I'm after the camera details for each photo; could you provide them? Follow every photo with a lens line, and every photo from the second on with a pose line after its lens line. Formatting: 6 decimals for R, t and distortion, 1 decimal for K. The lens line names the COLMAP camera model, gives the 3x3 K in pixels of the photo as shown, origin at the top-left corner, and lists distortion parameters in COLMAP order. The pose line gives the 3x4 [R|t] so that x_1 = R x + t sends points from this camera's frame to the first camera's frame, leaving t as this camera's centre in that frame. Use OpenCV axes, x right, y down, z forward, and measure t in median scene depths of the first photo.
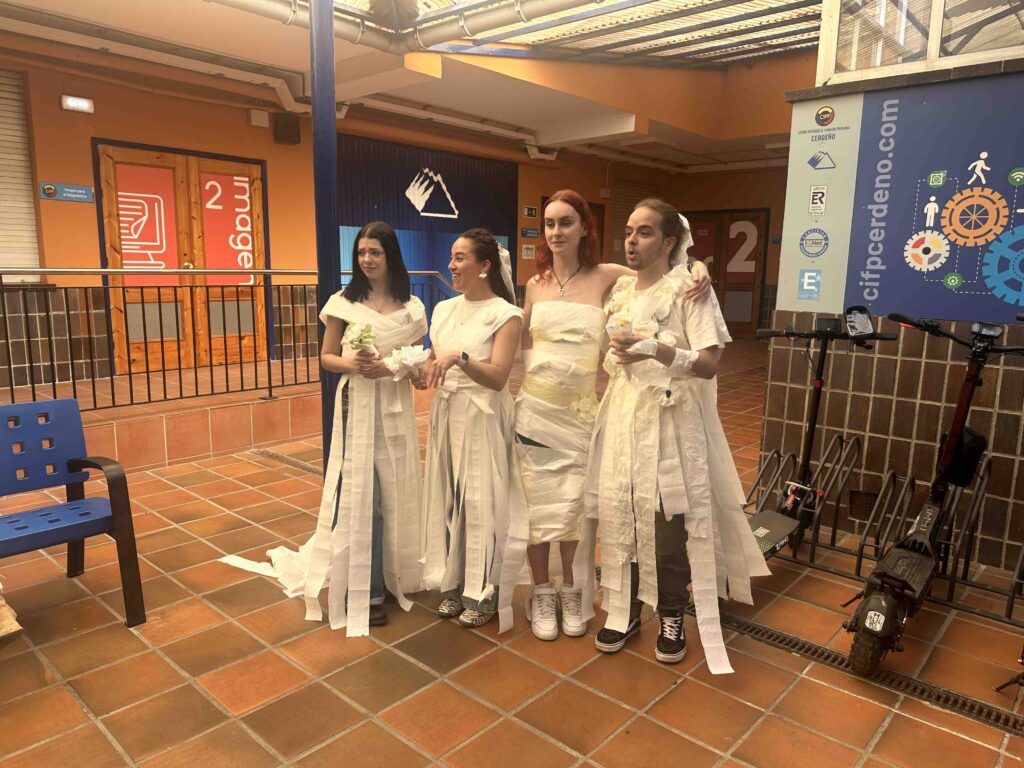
lens RADIAL K [[733.1, 0, 512.0], [0, 733.1, 384.0], [0, 0, 1]] dist [0.033431, -0.053057]
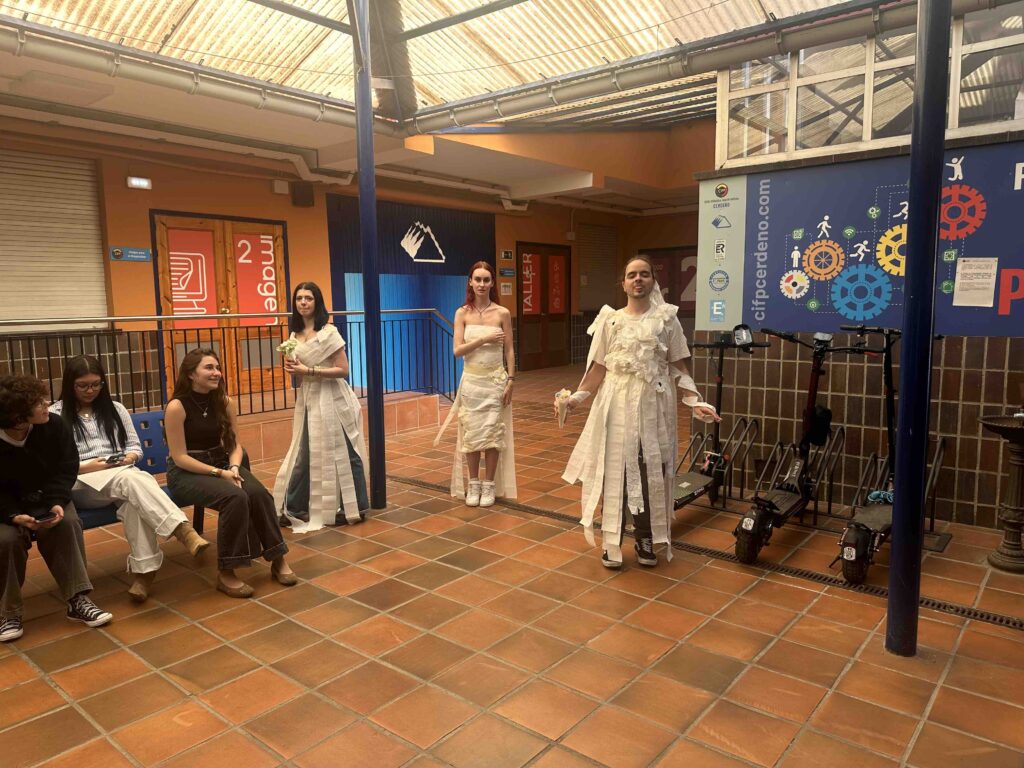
lens RADIAL K [[733.1, 0, 512.0], [0, 733.1, 384.0], [0, 0, 1]] dist [0.033431, -0.053057]
pose [[0.998835, -0.034540, 0.033689, -0.020950], [0.036027, 0.998355, -0.044594, 0.033258], [-0.032093, 0.045756, 0.998437, -0.237670]]
